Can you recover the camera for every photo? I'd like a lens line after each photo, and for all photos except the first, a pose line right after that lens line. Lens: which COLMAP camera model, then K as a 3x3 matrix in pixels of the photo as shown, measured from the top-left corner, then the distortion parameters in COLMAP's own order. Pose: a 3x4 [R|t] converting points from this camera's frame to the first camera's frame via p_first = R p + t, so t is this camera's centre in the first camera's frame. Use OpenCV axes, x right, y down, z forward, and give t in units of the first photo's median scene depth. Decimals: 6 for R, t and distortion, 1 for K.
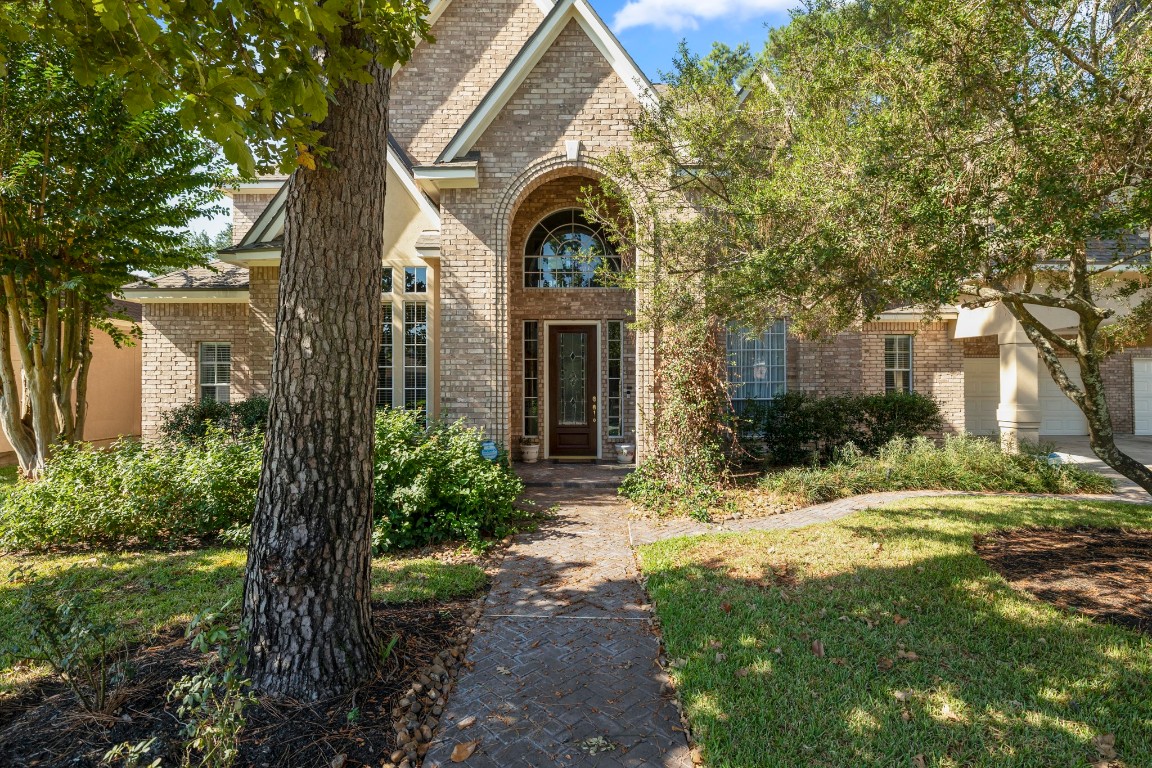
lens RADIAL K [[564.0, 0, 575.3], [0, 564.0, 361.6], [0, 0, 1]] dist [-0.005797, -0.000313]
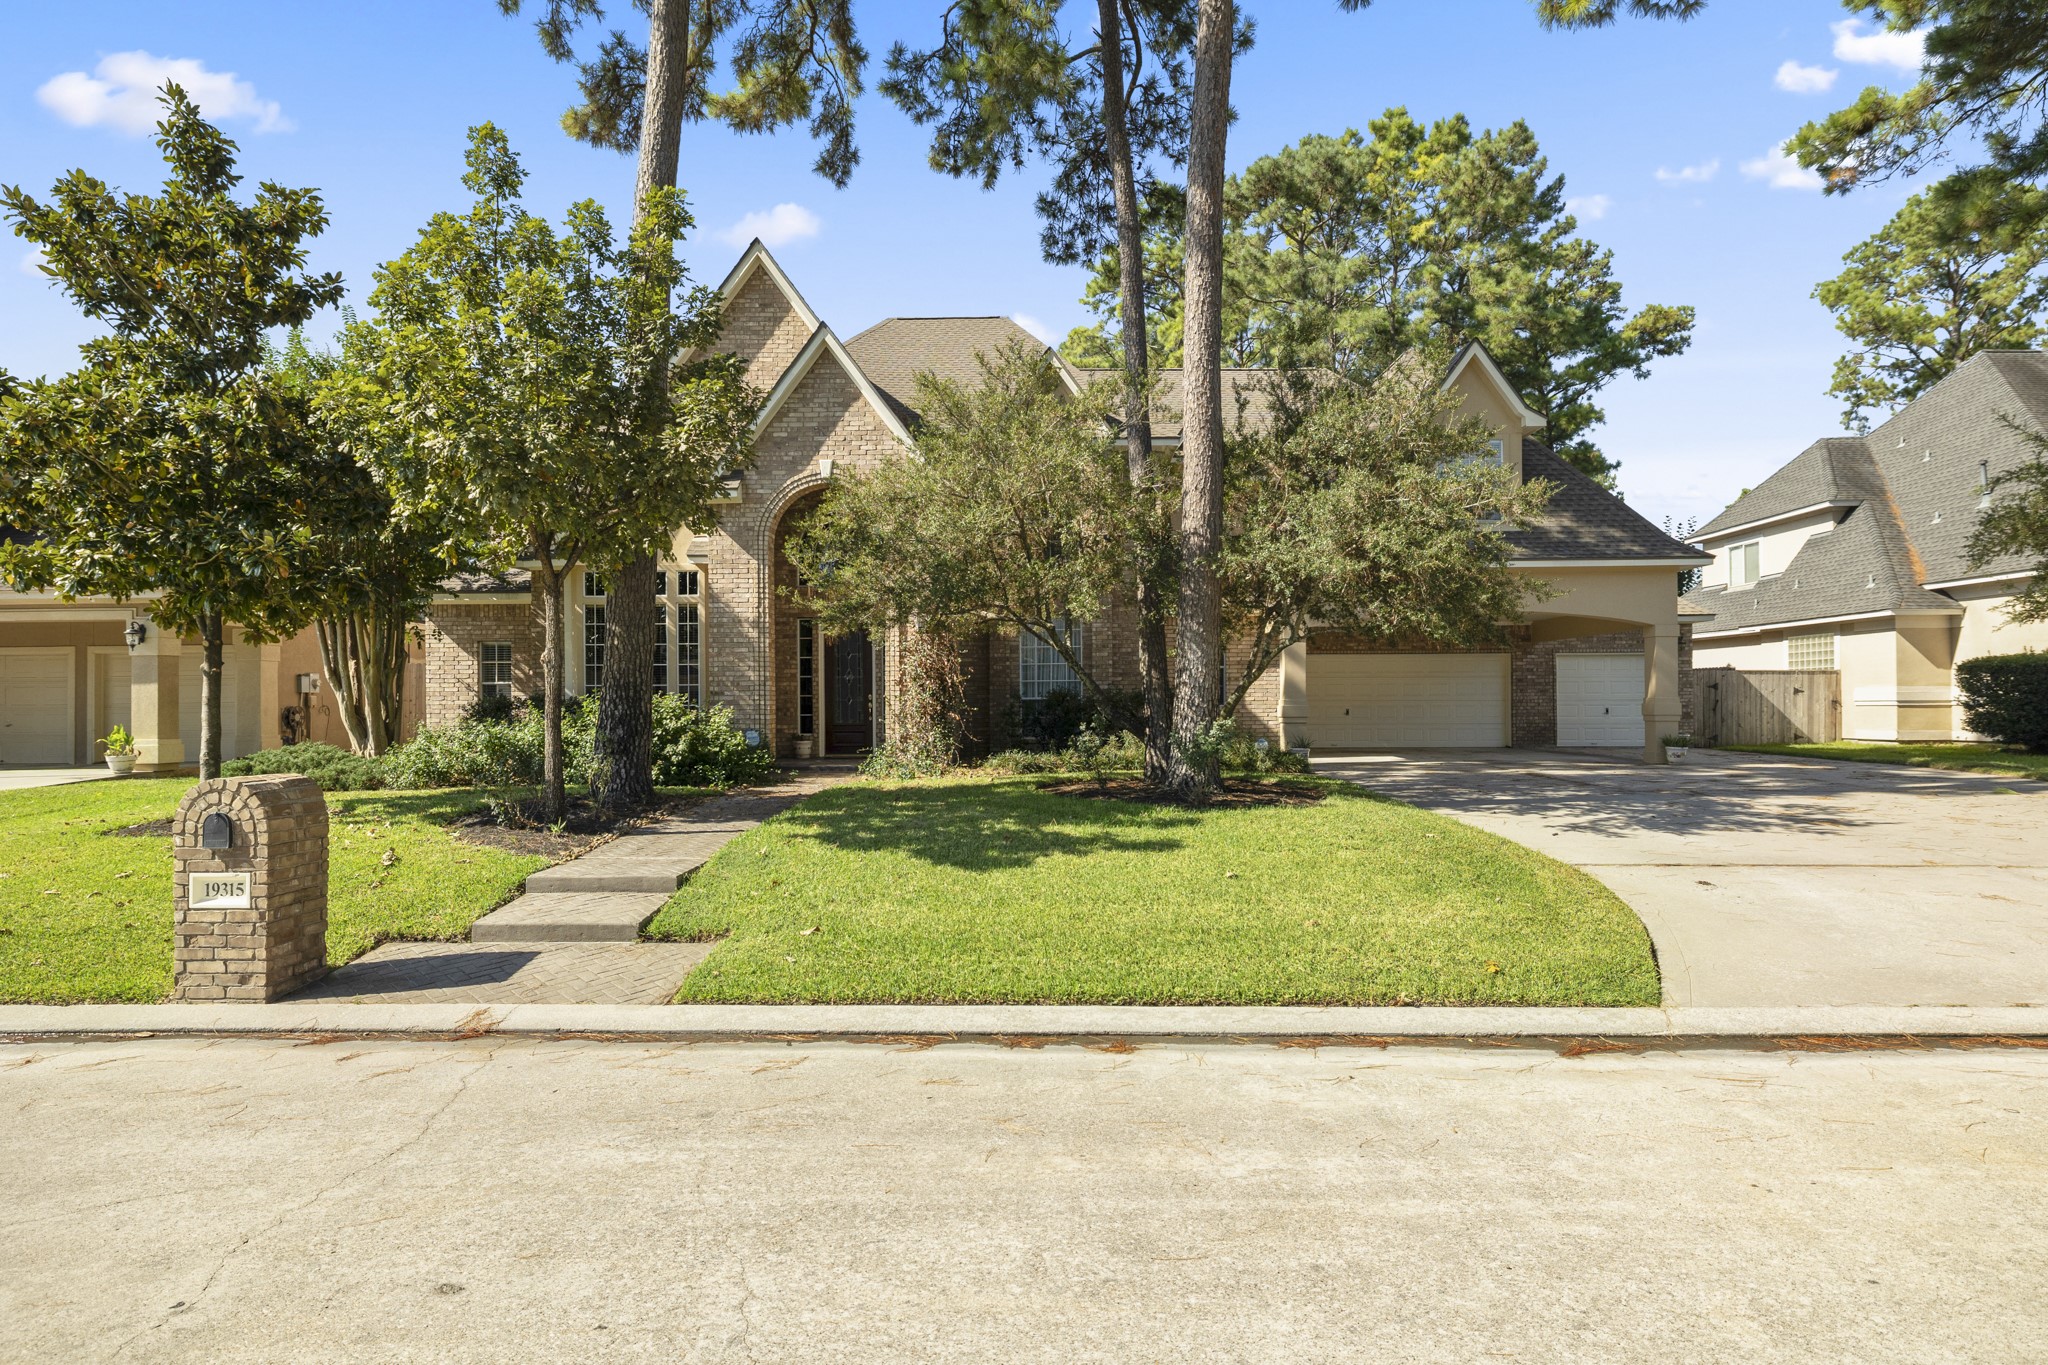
lens RADIAL K [[1097.3, 0, 1024.0], [0, 1097.3, 682.5], [0, 0, 1]] dist [0.000843, -0.000038]
pose [[0.999933, -0.004678, -0.010586, 0.407311], [0.004816, 0.999903, 0.013079, 0.021238], [0.010523, -0.013129, 0.999858, -1.169457]]
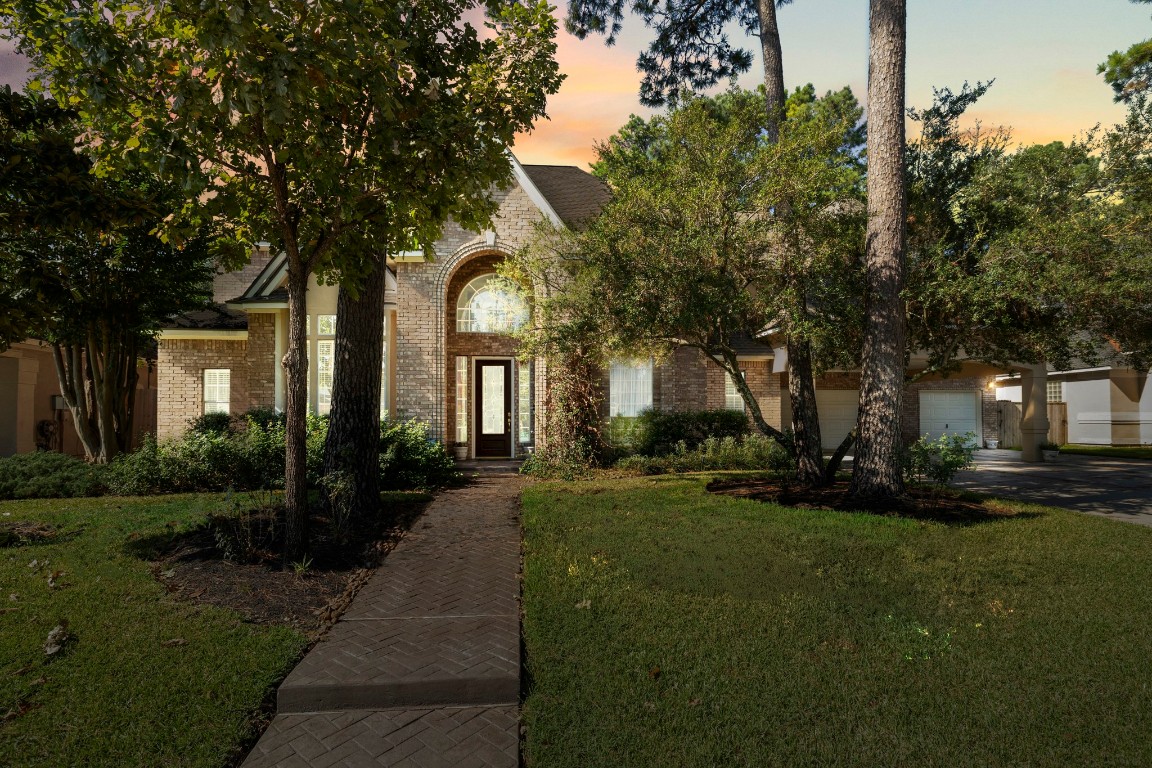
lens RADIAL K [[571.1, 0, 575.3], [0, 571.1, 398.9], [0, 0, 1]] dist [-0.000920, -0.000318]
pose [[0.994189, 0.003800, 0.107583, 0.054793], [-0.003150, 0.999976, -0.006205, 0.046189], [-0.107604, 0.005830, 0.994177, -0.480623]]
